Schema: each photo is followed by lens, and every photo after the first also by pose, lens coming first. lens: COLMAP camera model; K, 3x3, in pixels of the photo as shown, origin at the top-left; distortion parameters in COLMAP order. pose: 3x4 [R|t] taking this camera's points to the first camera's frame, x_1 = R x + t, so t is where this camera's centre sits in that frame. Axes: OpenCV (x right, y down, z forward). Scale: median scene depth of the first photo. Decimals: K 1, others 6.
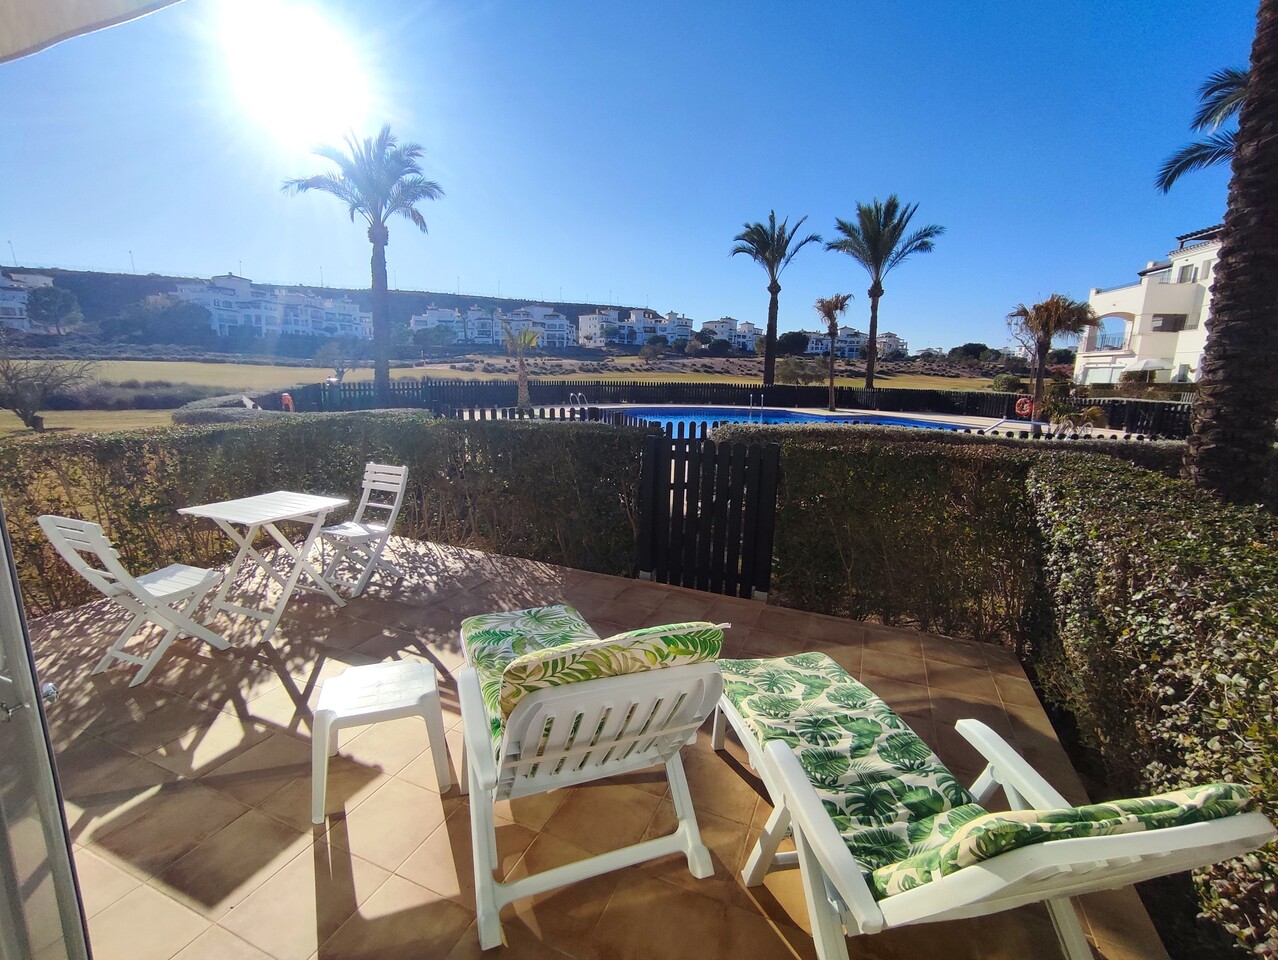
lens RADIAL K [[580.4, 0, 635.6], [0, 580.4, 481.8], [0, 0, 1]] dist [-0.021355, 0.012615]
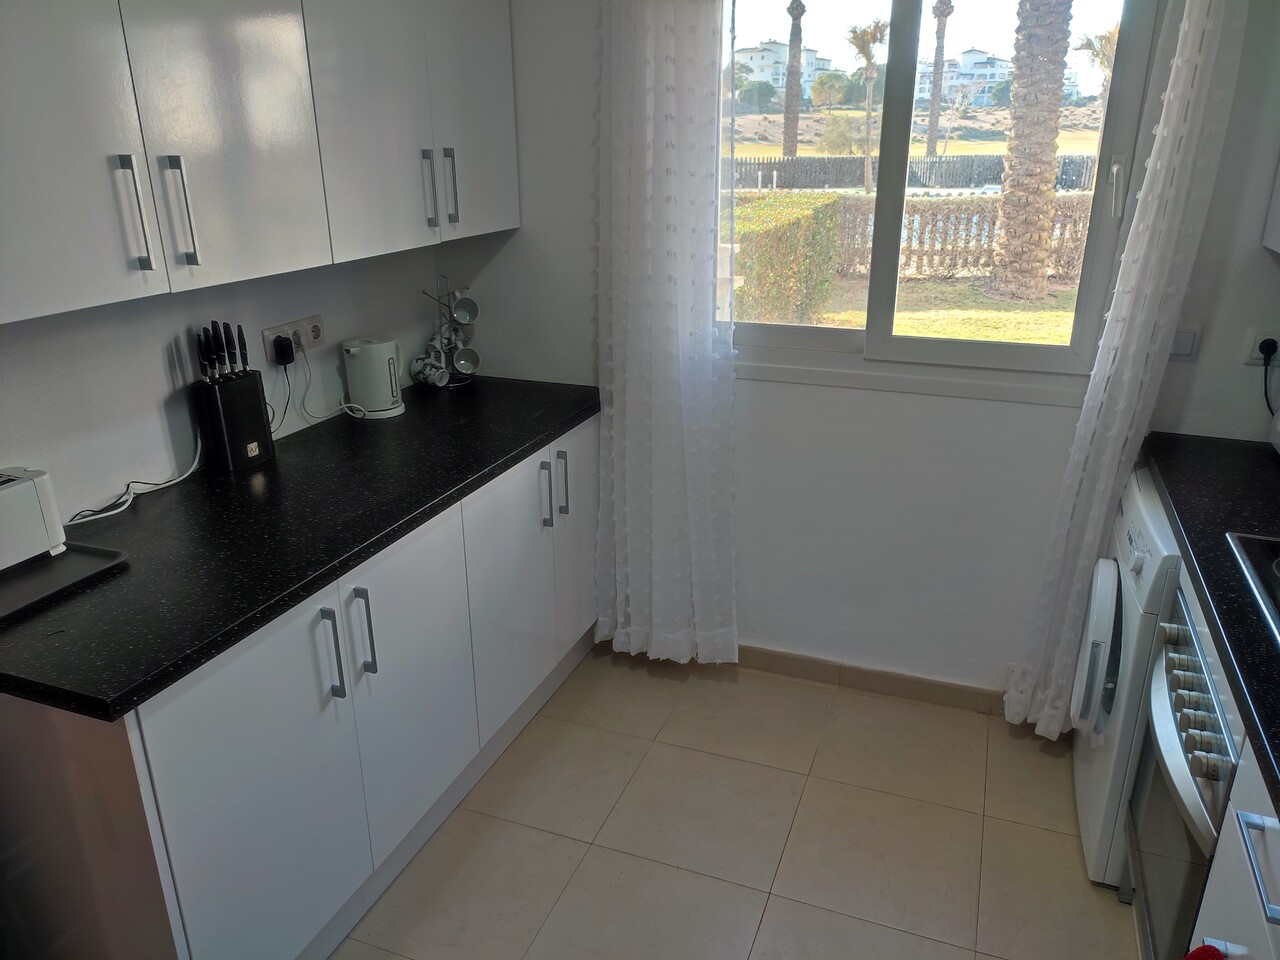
lens RADIAL K [[948.5, 0, 653.9], [0, 948.5, 505.9], [0, 0, 1]] dist [0.007638, 0.004484]
pose [[0.999001, -0.042579, 0.013531, 0.028436], [0.039513, 0.983377, 0.177223, 0.039143], [-0.020852, -0.176512, 0.984078, -0.211406]]
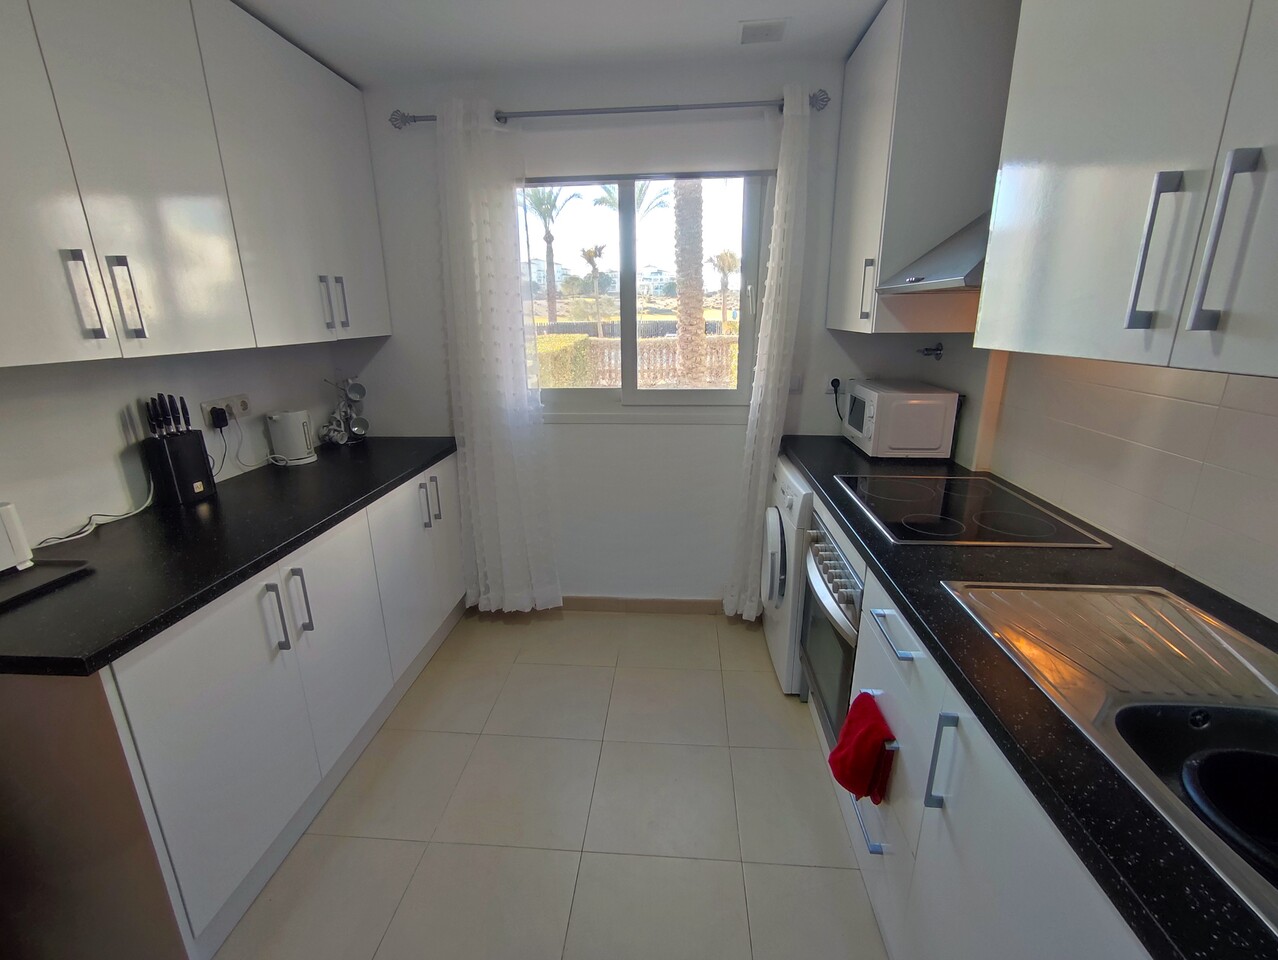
lens RADIAL K [[580.4, 0, 645.7], [0, 580.4, 491.1], [0, 0, 1]] dist [-0.021355, 0.012615]
pose [[0.949590, -0.130680, 0.284958, 0.025825], [0.098966, 0.987454, 0.123048, 0.044945], [-0.297463, -0.088644, 0.950609, -0.209393]]
